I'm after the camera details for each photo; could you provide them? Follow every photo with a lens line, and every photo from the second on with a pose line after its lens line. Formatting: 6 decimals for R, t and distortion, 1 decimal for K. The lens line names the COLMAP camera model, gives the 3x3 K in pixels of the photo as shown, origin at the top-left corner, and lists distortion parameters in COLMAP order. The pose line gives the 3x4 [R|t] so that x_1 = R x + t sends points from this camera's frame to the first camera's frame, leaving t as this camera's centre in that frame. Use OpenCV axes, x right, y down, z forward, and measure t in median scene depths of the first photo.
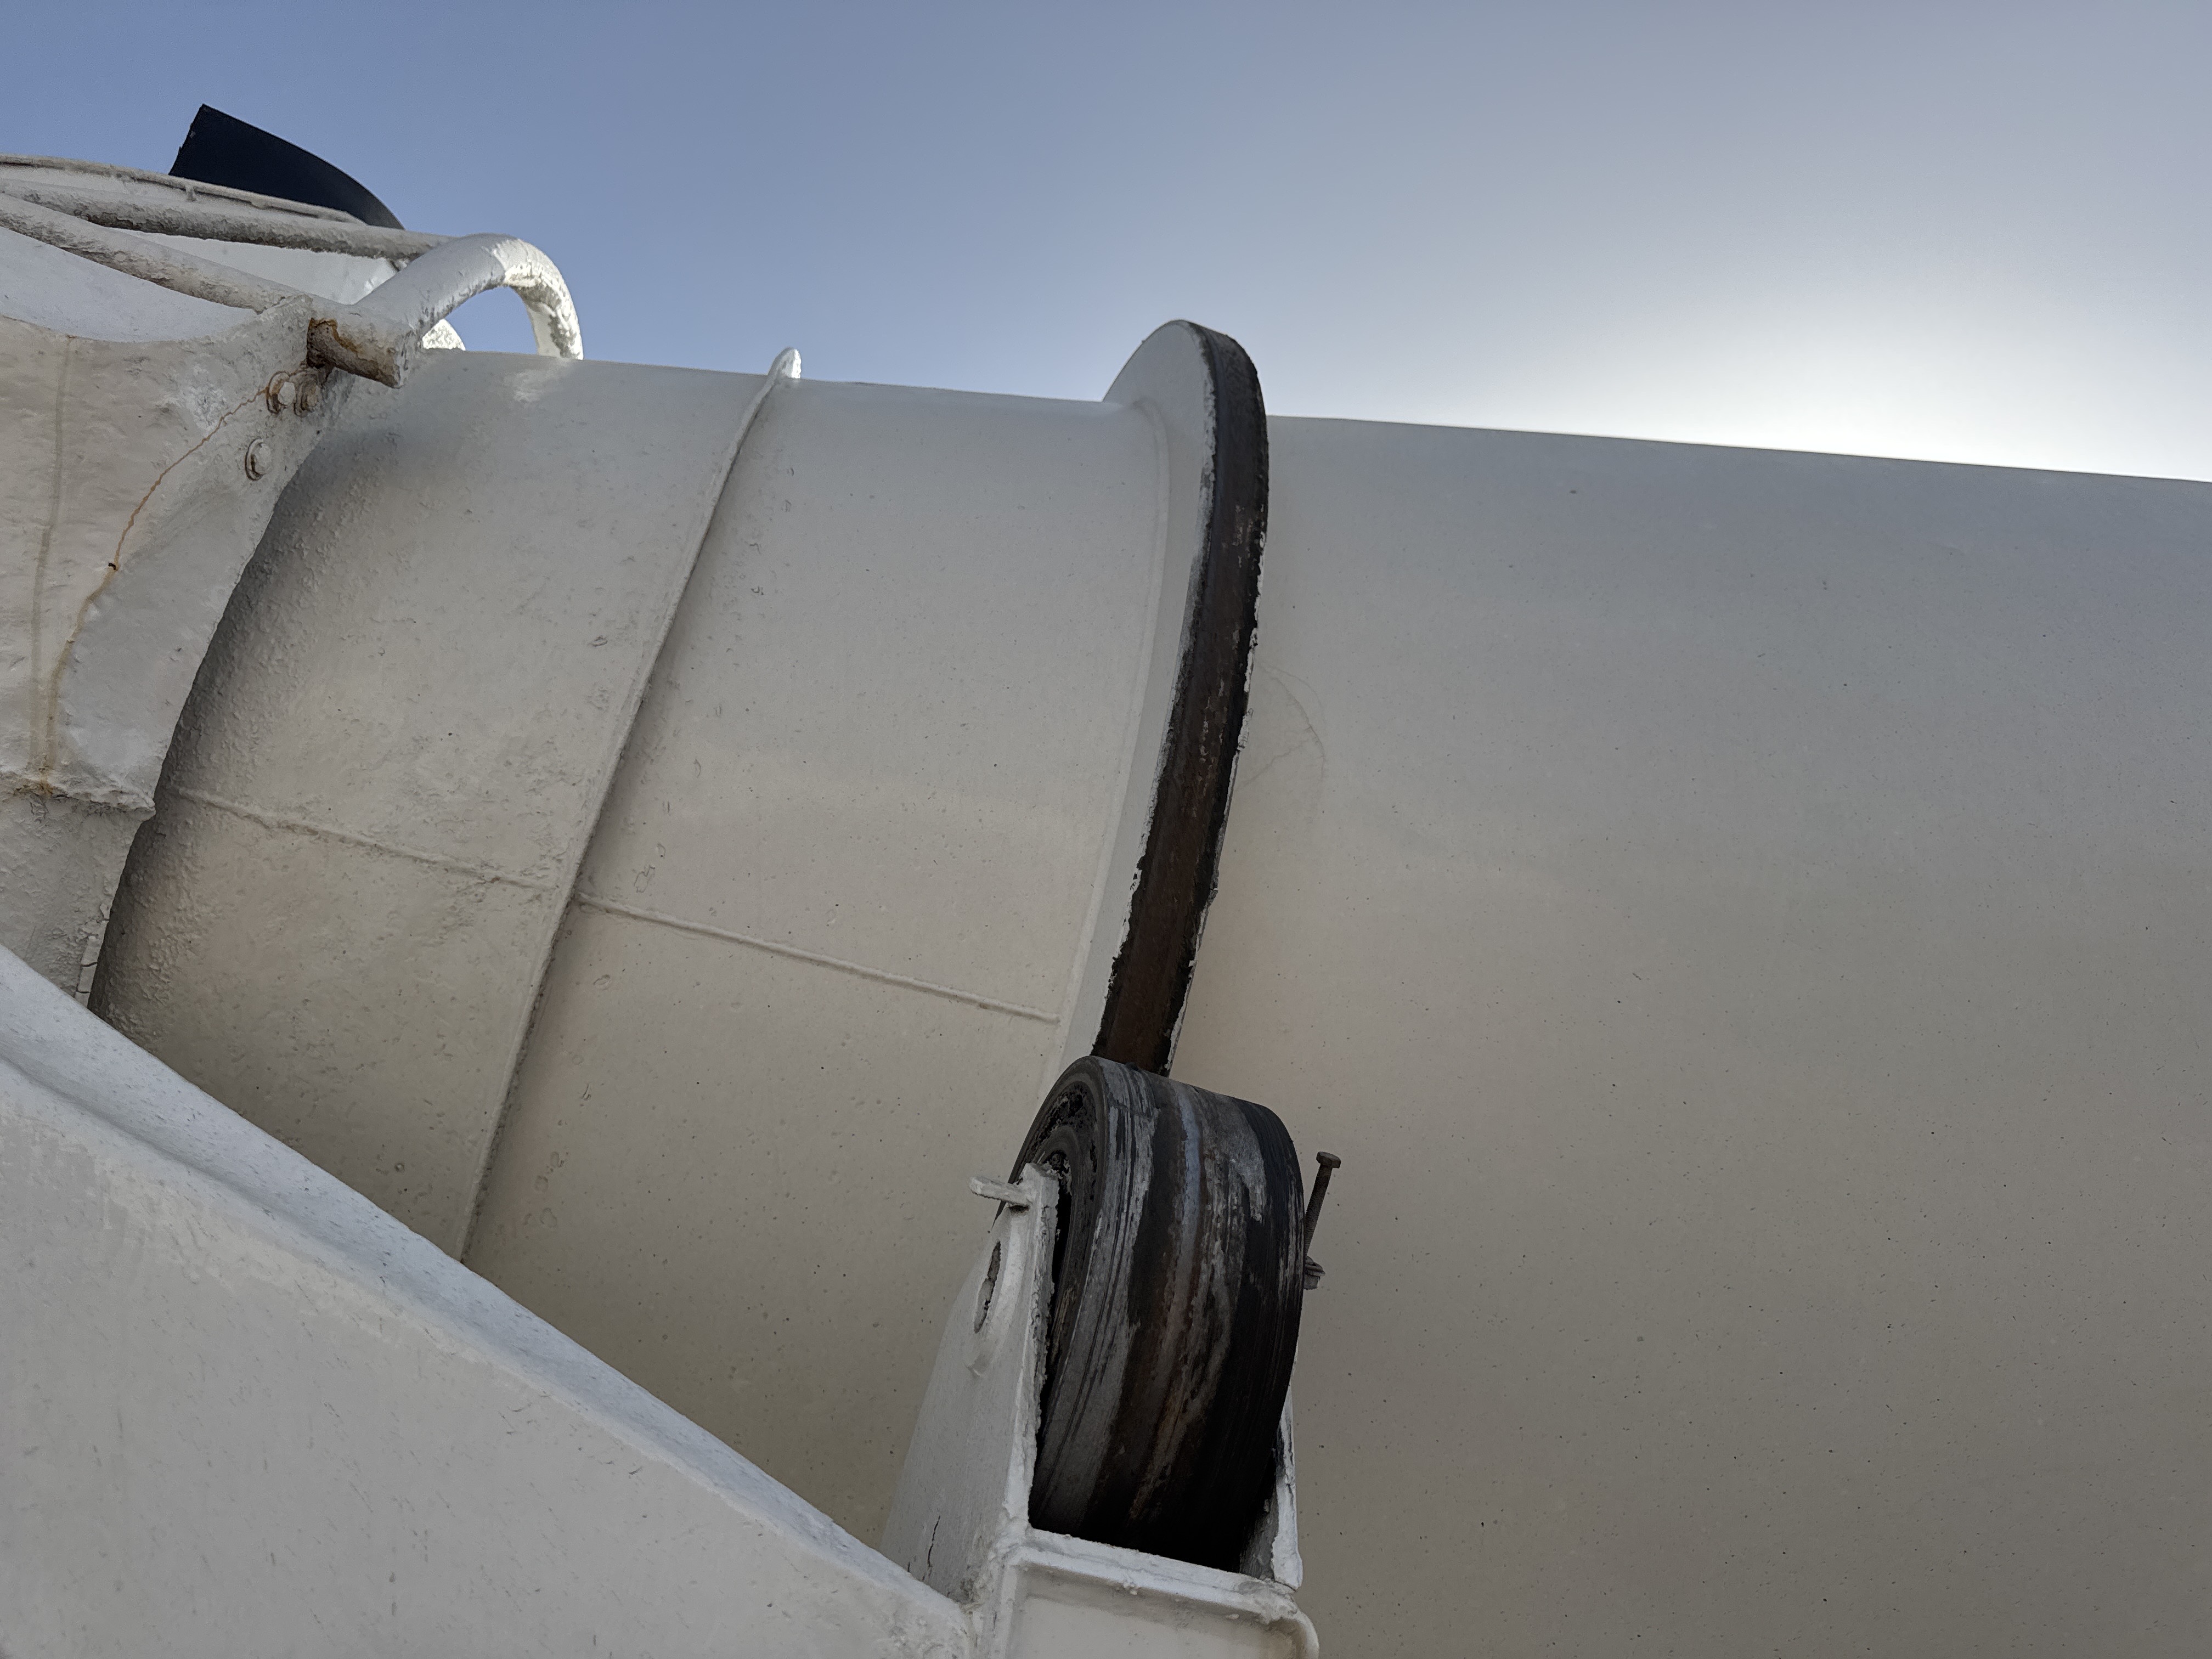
lens RADIAL K [[1609.8, 0, 1106.0], [0, 1609.8, 829.5], [0, 0, 1]] dist [0.127400, -0.238979]
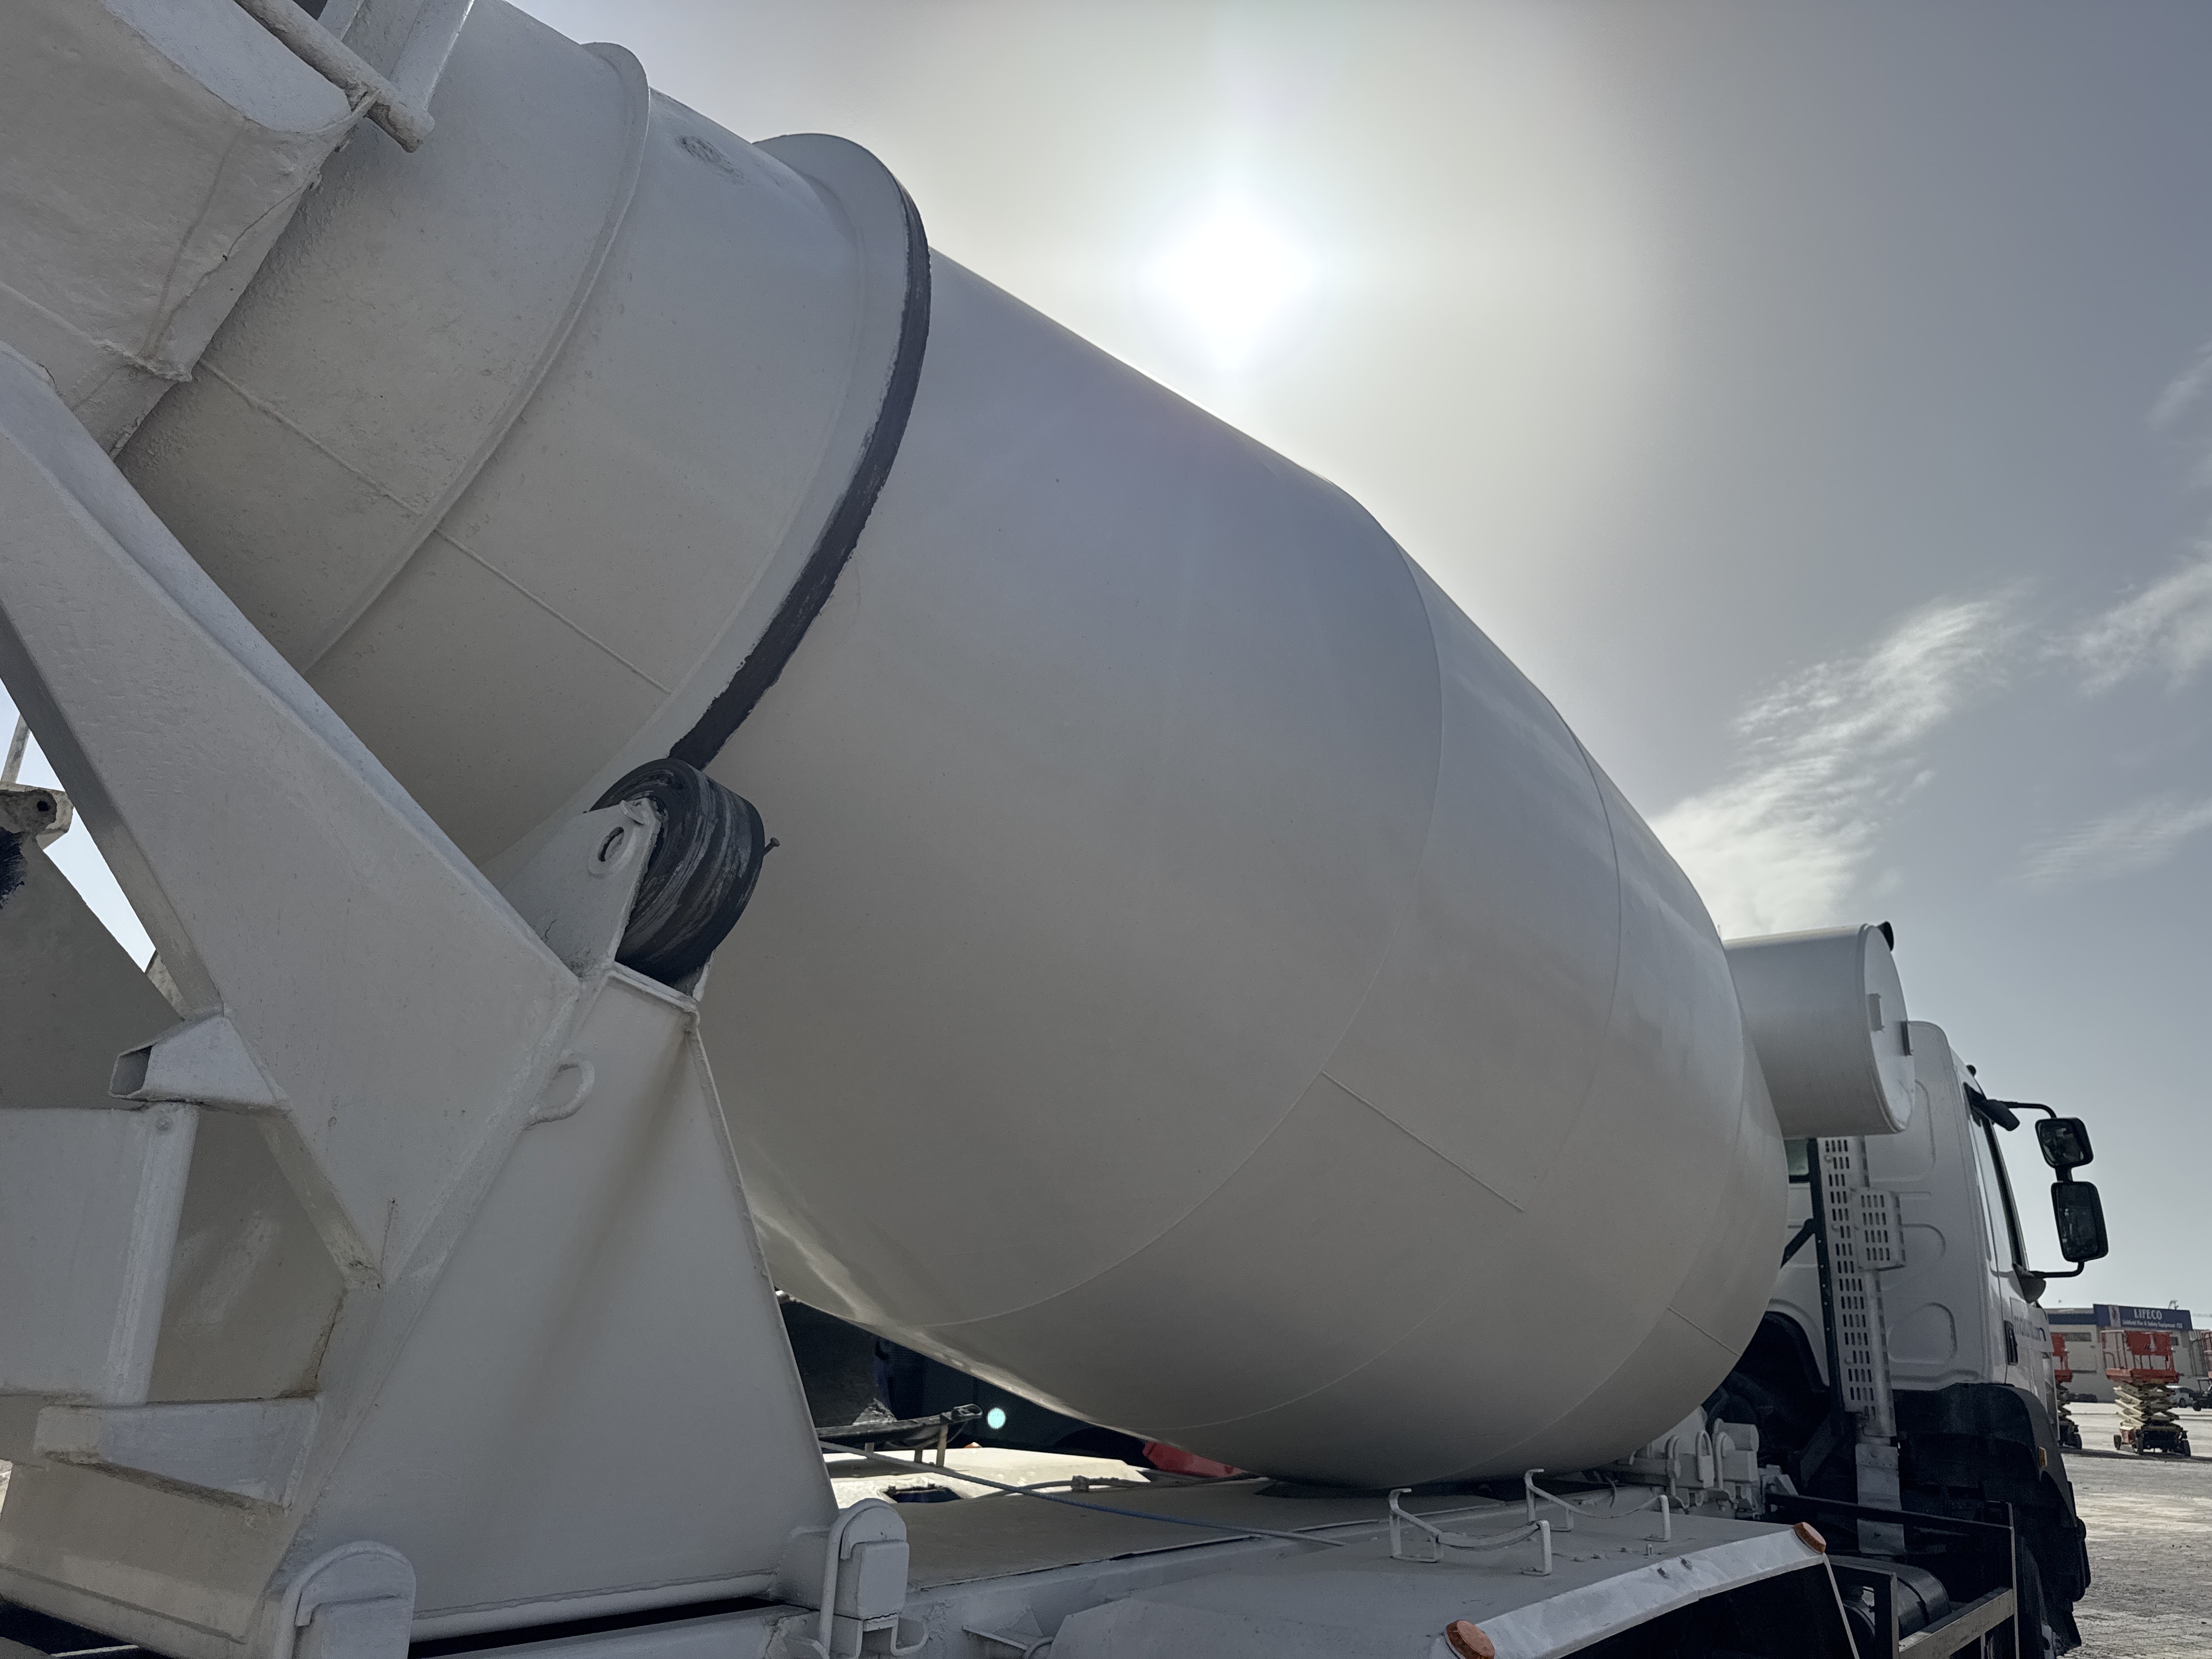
lens RADIAL K [[1520.6, 0, 1179.8], [0, 1520.6, 826.8], [0, 0, 1]] dist [0.006599, -0.032691]
pose [[0.821388, 0.334552, 0.461948, -0.347565], [-0.493891, 0.822298, 0.282661, -0.621086], [-0.285294, -0.460327, 0.840658, -0.850082]]
